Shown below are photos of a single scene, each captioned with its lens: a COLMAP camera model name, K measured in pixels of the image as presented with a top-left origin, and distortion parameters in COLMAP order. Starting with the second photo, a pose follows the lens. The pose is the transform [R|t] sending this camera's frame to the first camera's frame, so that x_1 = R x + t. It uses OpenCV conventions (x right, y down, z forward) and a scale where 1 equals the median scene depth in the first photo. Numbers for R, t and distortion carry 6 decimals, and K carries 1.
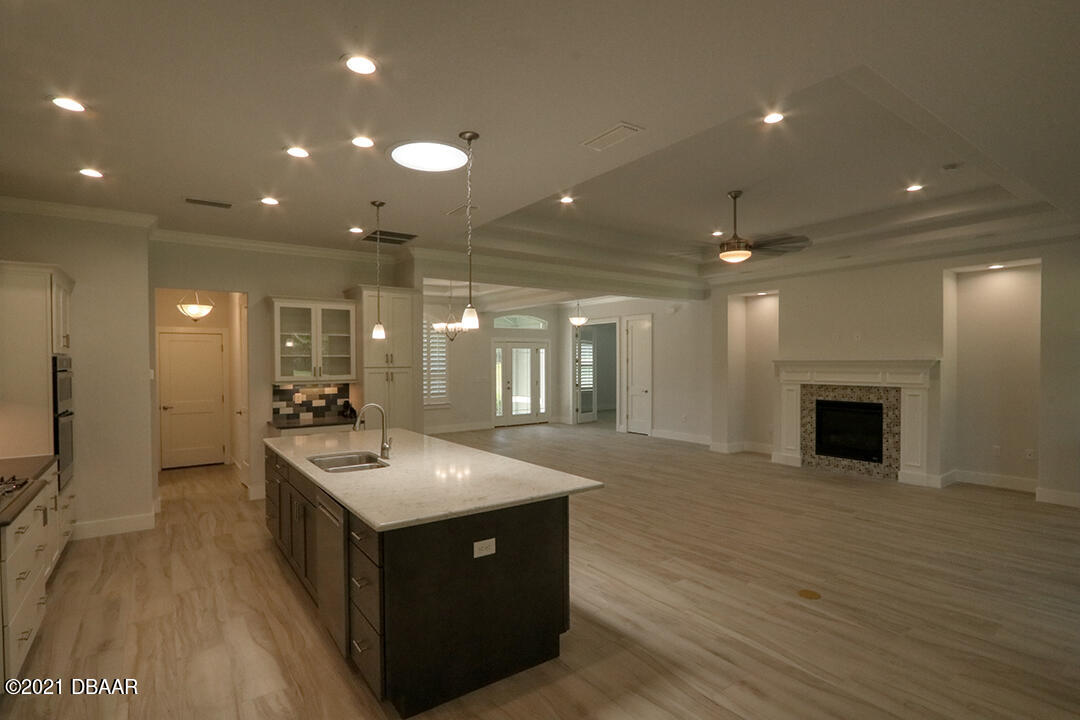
lens RADIAL K [[524.8, 0, 542.1], [0, 524.8, 364.3], [0, 0, 1]] dist [-0.009929, 0.000454]
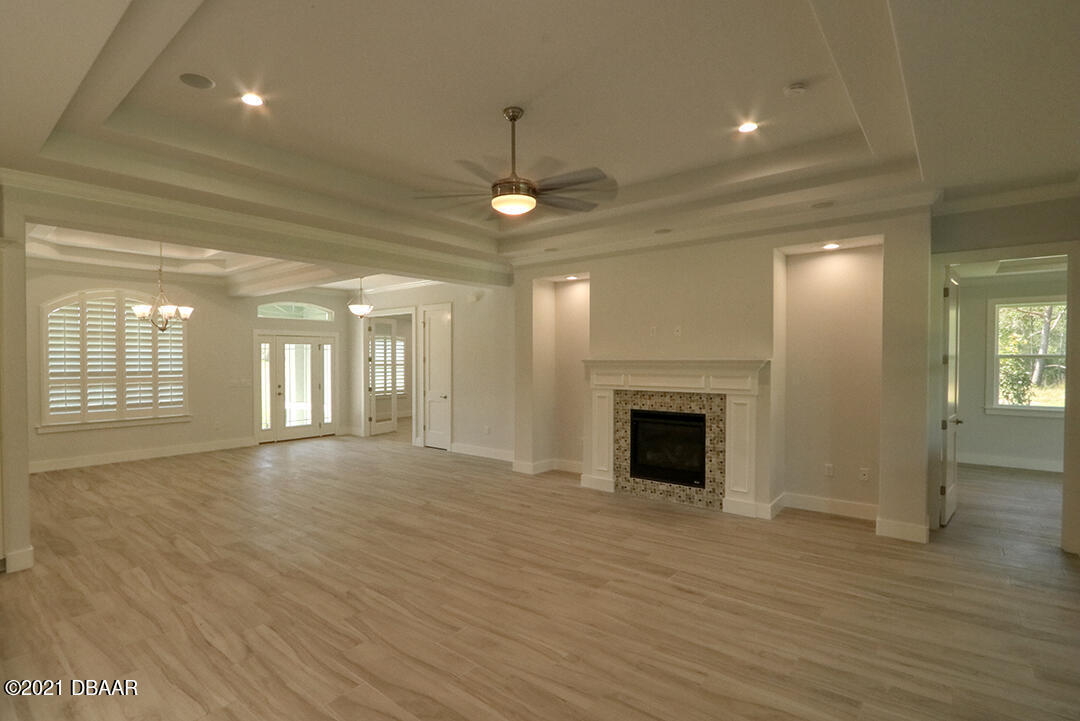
lens RADIAL K [[525.8, 0, 504.9], [0, 525.8, 364.6], [0, 0, 1]] dist [-0.019643, 0.000233]
pose [[0.974975, 0.001026, 0.222313, 0.165208], [-0.001871, 0.999992, 0.003590, -0.003449], [-0.222308, -0.003917, 0.974969, 0.272845]]
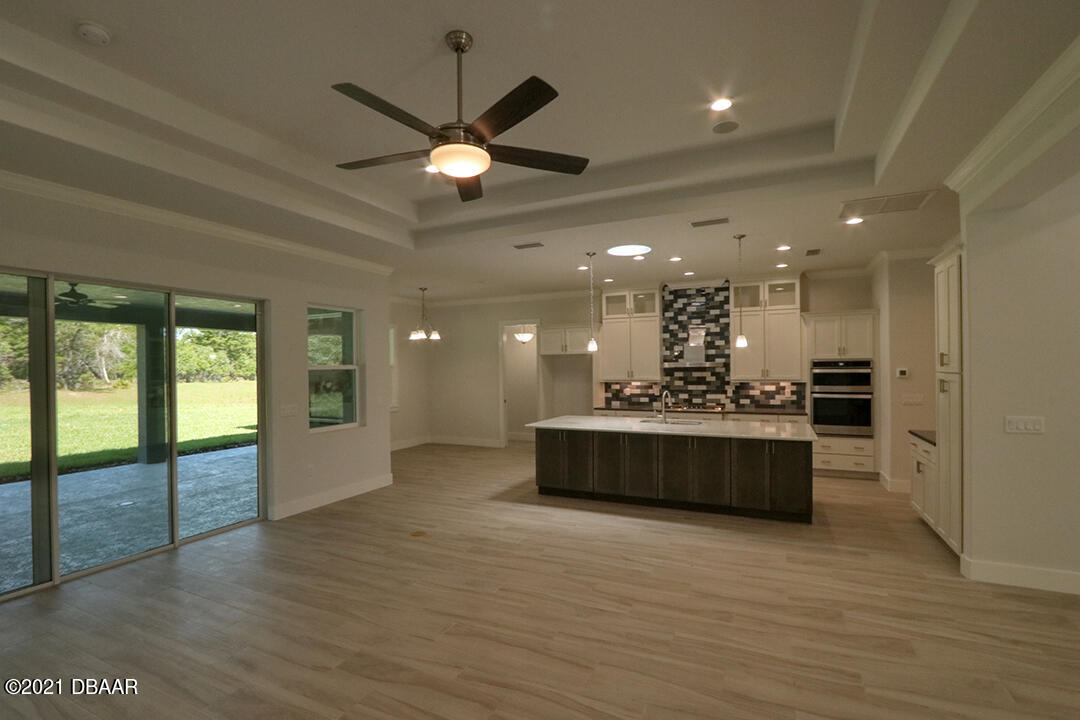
lens RADIAL K [[497.9, 0, 533.1], [0, 497.9, 366.5], [0, 0, 1]] dist [-0.014774, 0.000750]
pose [[-0.884441, 0.014458, -0.466428, 0.424419], [0.012343, 0.999895, 0.007590, -0.011713], [0.466489, 0.000956, -0.884527, 1.159469]]
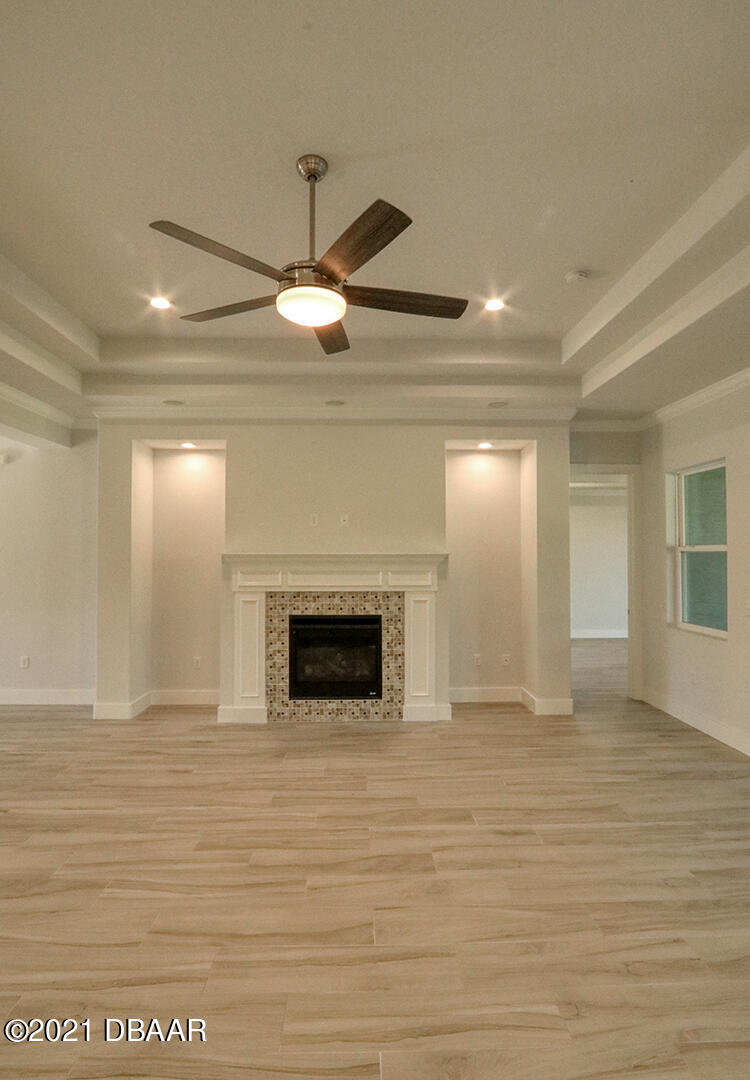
lens RADIAL K [[539.1, 0, 371.5], [0, 539.1, 545.7], [0, 0, 1]] dist [-0.023253, 0.001396]
pose [[0.570771, 0.017688, 0.820919, 0.032444], [0.003404, 0.999708, -0.023907, -0.002275], [-0.821102, 0.016440, 0.570544, 0.568870]]
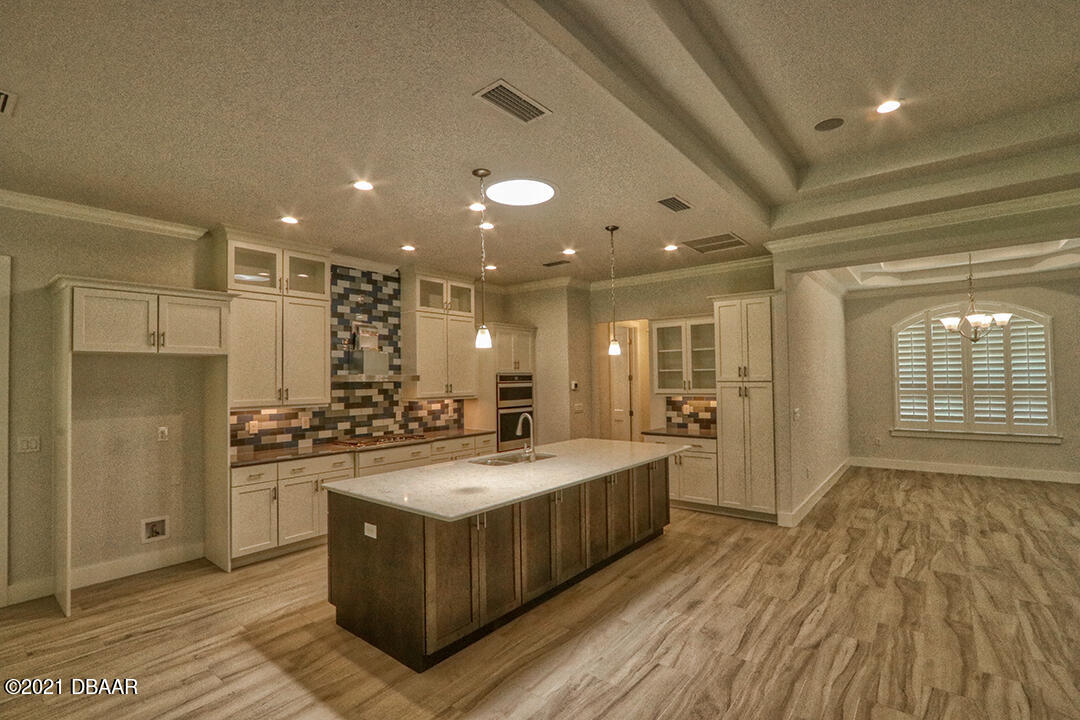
lens RADIAL K [[497.9, 0, 533.1], [0, 497.9, 366.5], [0, 0, 1]] dist [-0.014774, 0.000750]
pose [[0.250784, -0.023212, -0.967765, 0.398732], [0.006354, 0.999730, -0.022332, -0.002742], [0.968022, -0.000549, 0.250864, 0.381161]]
